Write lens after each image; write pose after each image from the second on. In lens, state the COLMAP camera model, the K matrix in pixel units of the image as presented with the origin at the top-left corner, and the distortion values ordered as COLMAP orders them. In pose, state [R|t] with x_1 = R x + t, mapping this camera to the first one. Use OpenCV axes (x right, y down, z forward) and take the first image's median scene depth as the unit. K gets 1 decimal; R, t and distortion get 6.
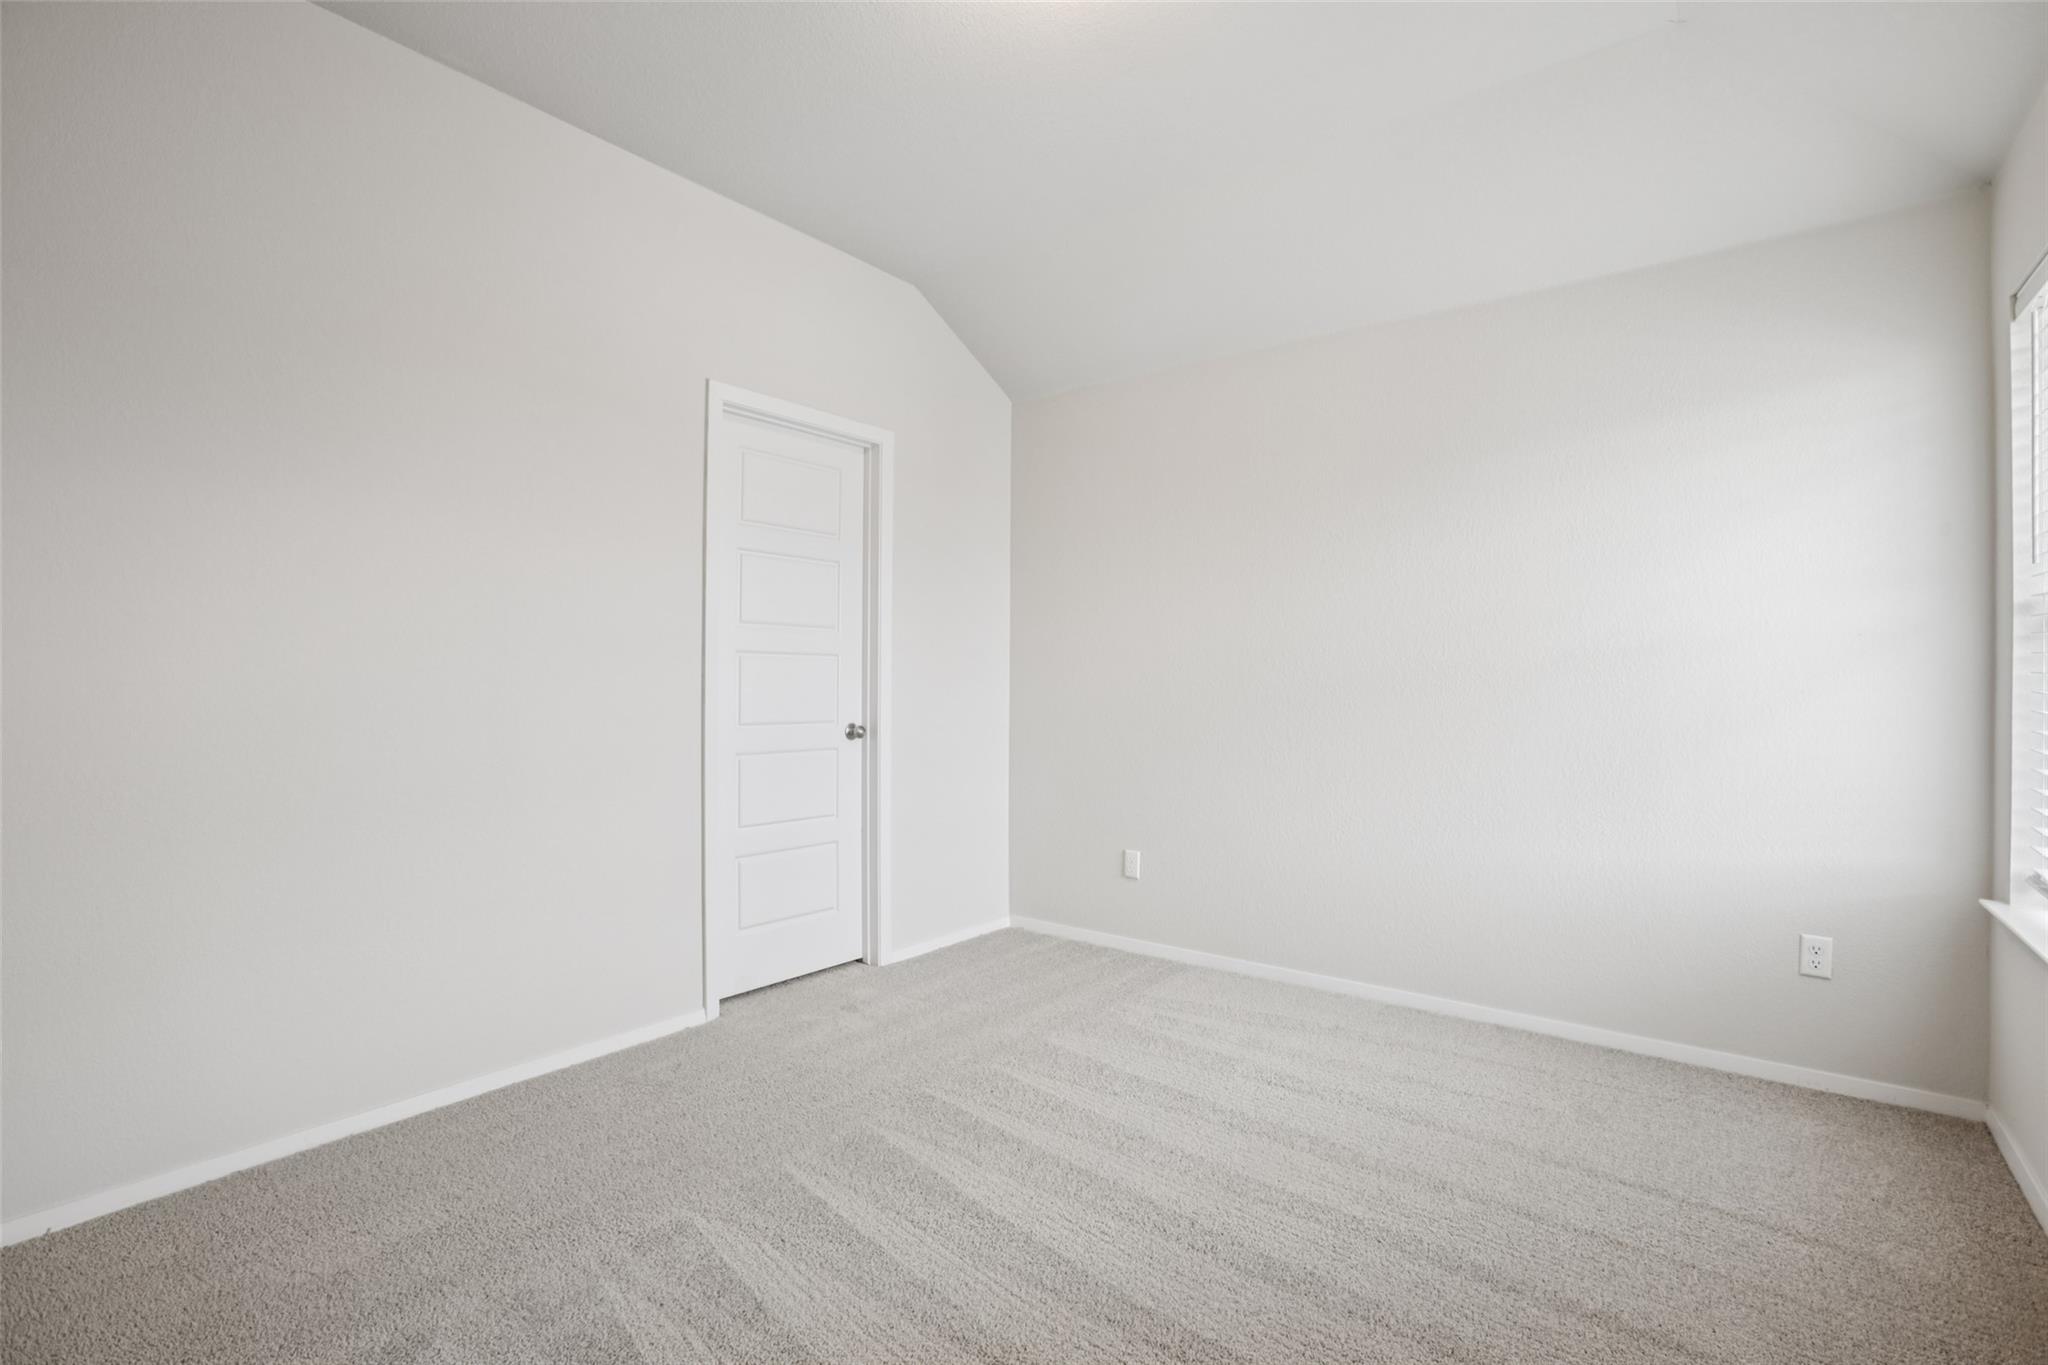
lens RADIAL K [[928.9, 0, 1016.9], [0, 928.9, 680.0], [0, 0, 1]] dist [-0.048995, 0.014186]
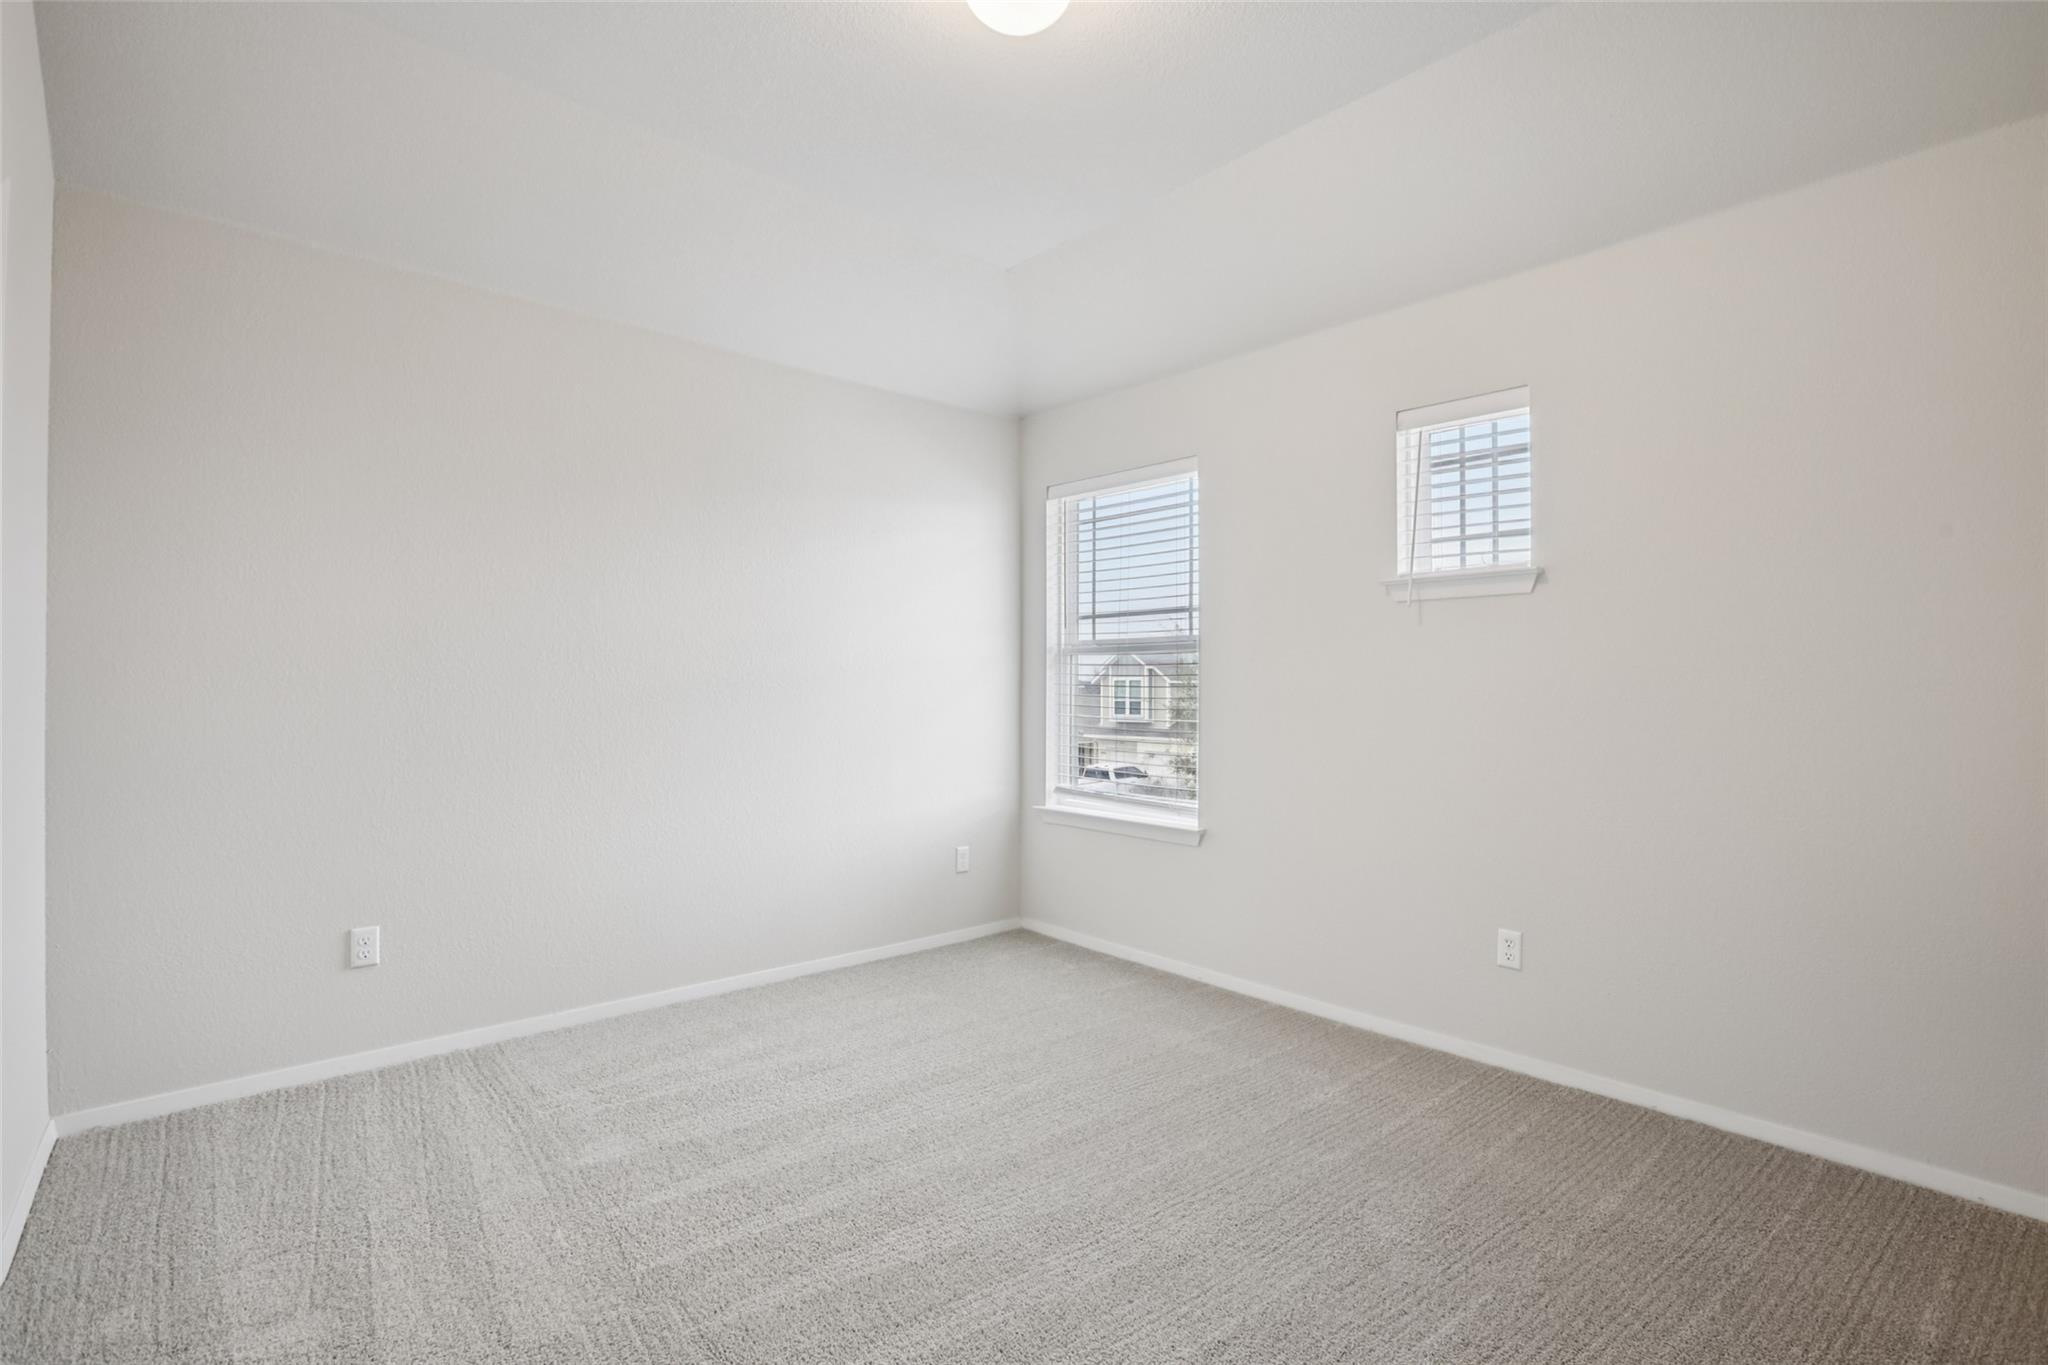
lens RADIAL K [[928.9, 0, 1039.8], [0, 928.9, 683.8], [0, 0, 1]] dist [-0.048995, 0.014186]
pose [[0.178201, 0.003763, 0.983987, -0.596660], [-0.000454, 0.999993, -0.003742, -0.000117], [-0.983994, 0.000221, 0.178201, 0.471124]]
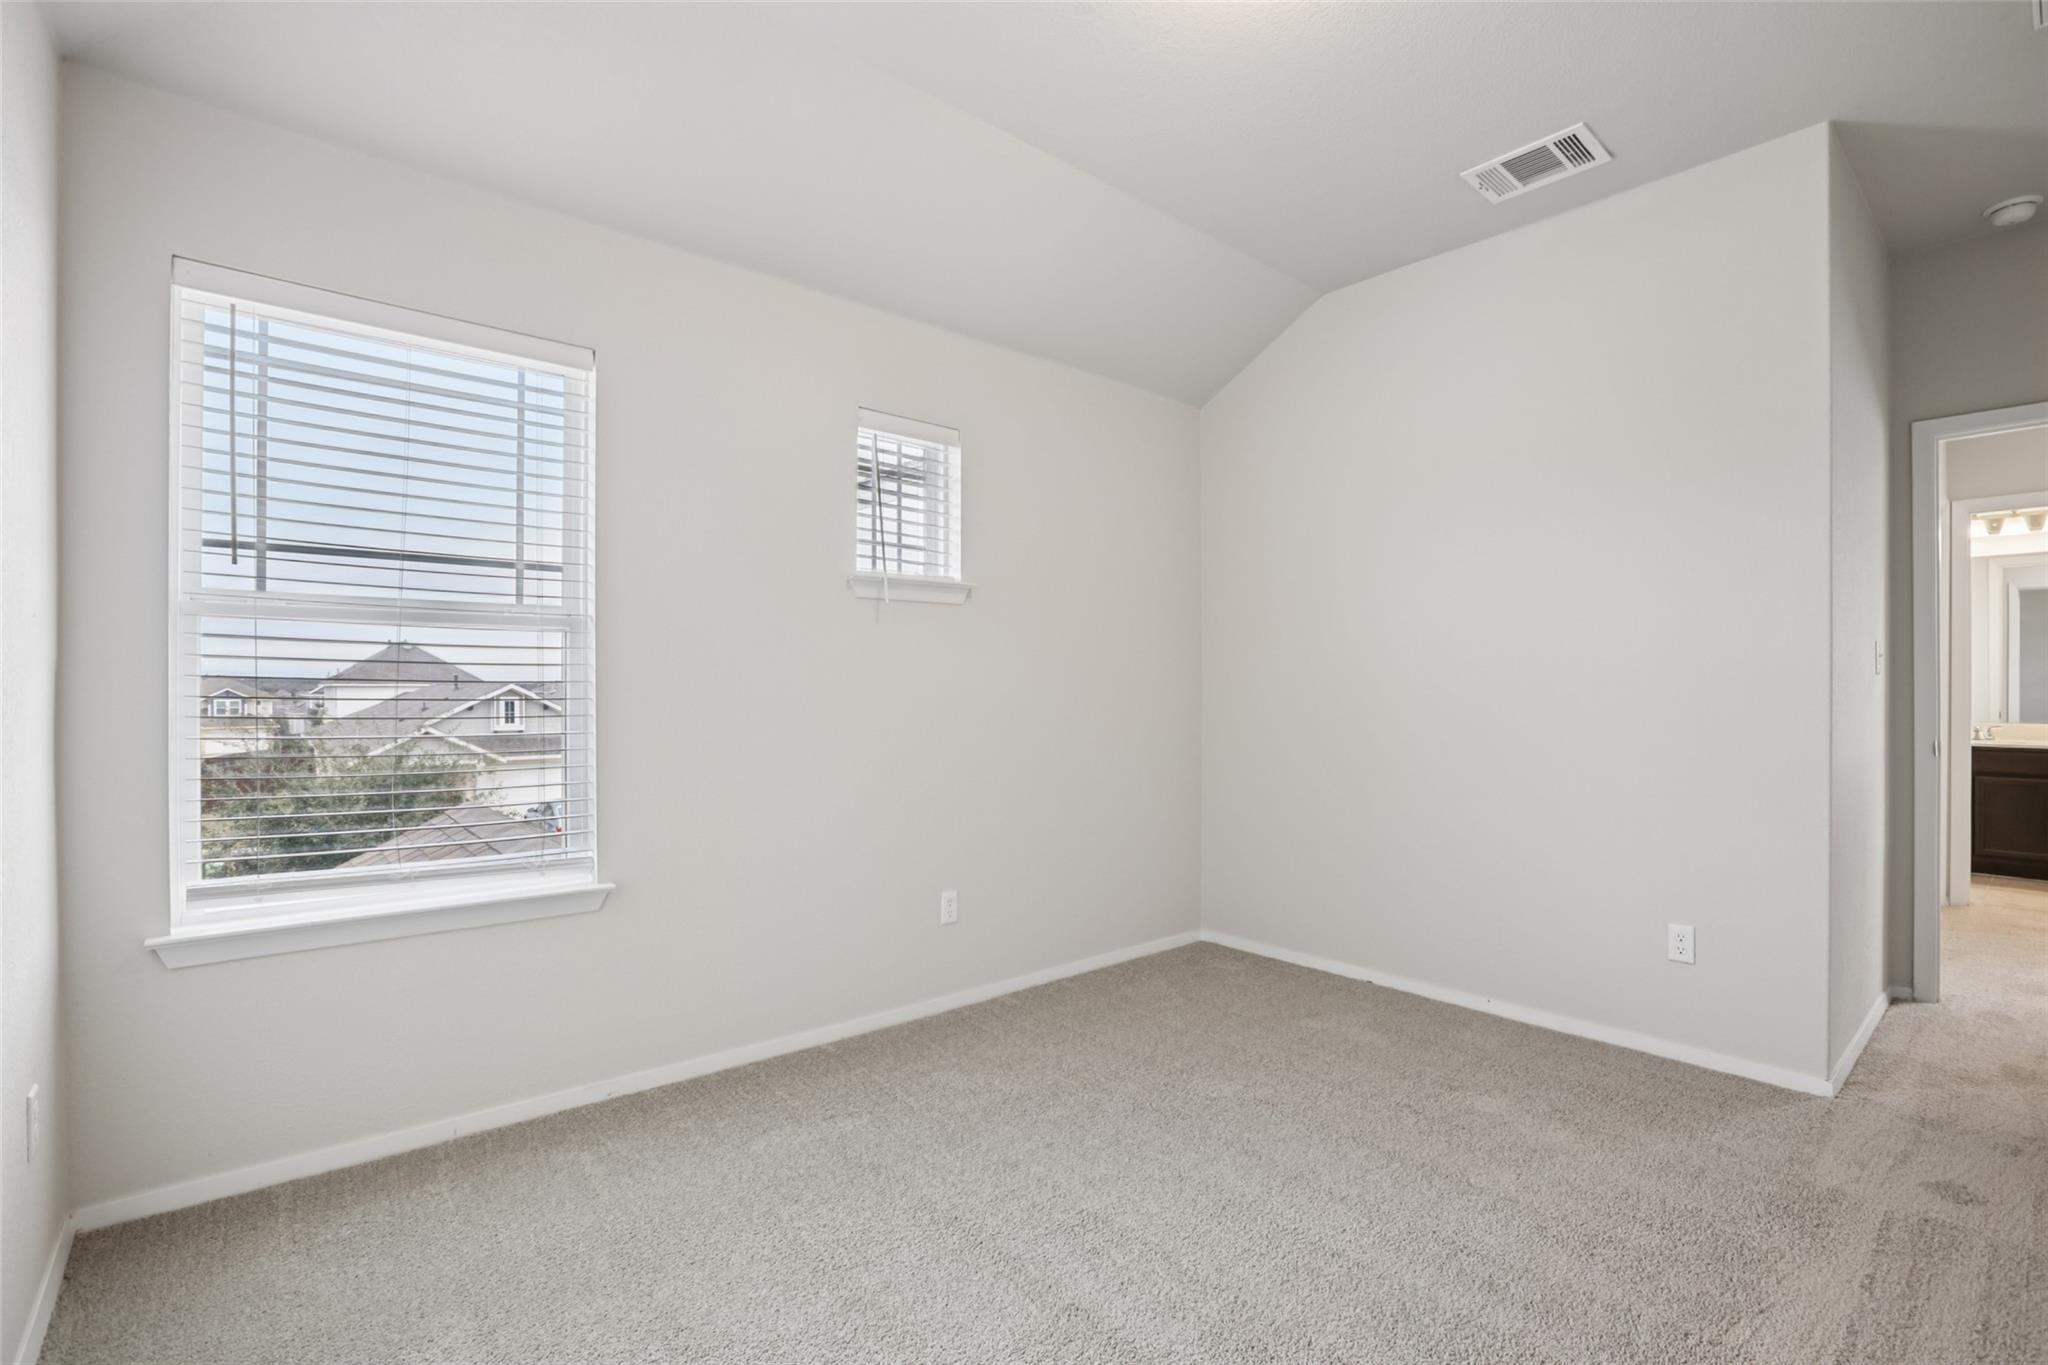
lens RADIAL K [[928.9, 0, 1045.5], [0, 928.9, 680.9], [0, 0, 1]] dist [-0.048995, 0.014186]
pose [[-0.975975, -0.010818, 0.217616, 0.048295], [-0.009687, 0.999933, 0.006263, -0.011424], [-0.217669, 0.004004, -0.976014, 1.204447]]
